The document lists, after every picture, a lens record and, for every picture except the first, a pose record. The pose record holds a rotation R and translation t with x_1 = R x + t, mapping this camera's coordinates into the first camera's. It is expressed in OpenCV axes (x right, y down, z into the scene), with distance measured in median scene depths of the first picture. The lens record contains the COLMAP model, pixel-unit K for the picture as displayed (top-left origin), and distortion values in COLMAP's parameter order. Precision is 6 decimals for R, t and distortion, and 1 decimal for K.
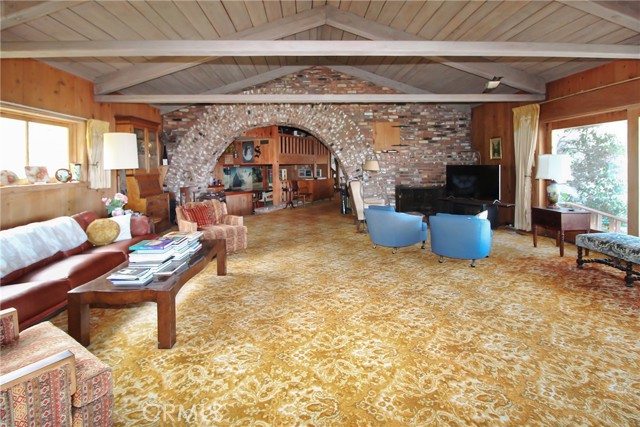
lens RADIAL K [[315.6, 0, 321.9], [0, 315.6, 163.2], [0, 0, 1]] dist [-0.005092, -0.000762]
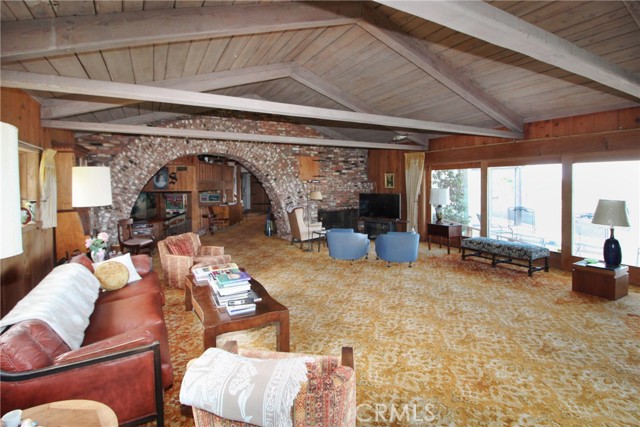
lens RADIAL K [[301.4, 0, 317.6], [0, 301.4, 180.2], [0, 0, 1]] dist [-0.000257, -0.000154]
pose [[0.902089, 0.008119, 0.431474, -0.271098], [-0.004305, 0.999943, -0.009815, -0.031565], [-0.431529, 0.006996, 0.902072, -0.043671]]
